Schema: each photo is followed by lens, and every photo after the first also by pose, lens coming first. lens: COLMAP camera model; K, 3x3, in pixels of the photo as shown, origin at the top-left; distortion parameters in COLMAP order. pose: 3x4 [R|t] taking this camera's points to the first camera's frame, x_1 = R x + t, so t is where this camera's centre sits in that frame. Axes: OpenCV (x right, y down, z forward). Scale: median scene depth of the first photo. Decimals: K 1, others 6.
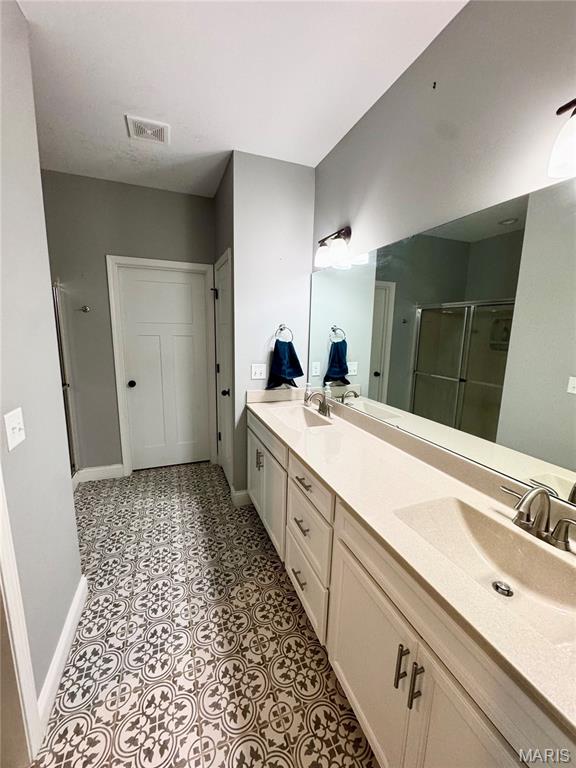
lens RADIAL K [[306.2, 0, 286.8], [0, 306.2, 389.3], [0, 0, 1]] dist [-0.002852, 0.000079]
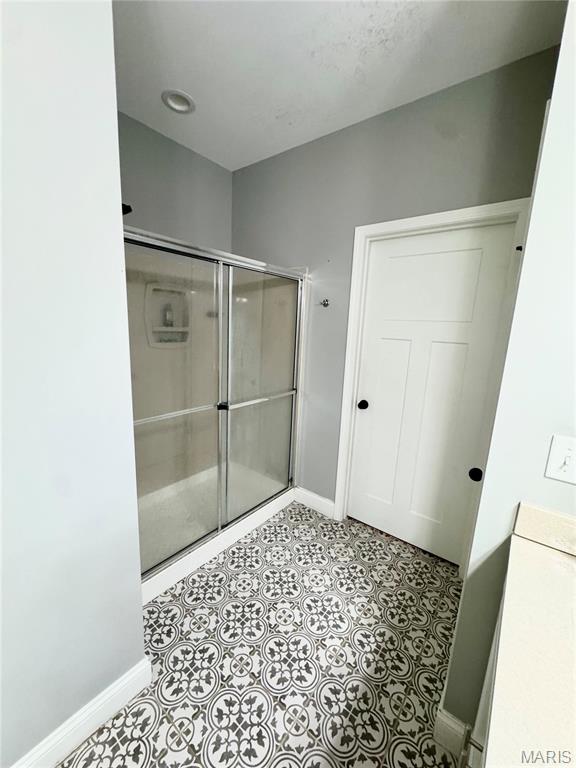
lens RADIAL K [[306.2, 0, 290.3], [0, 306.2, 383.2], [0, 0, 1]] dist [-0.002852, 0.000079]
pose [[0.505539, 0.163799, -0.847113, 0.009967], [-0.190763, 0.978736, 0.075407, -0.090100], [0.841451, 0.123477, 0.526036, 0.478777]]
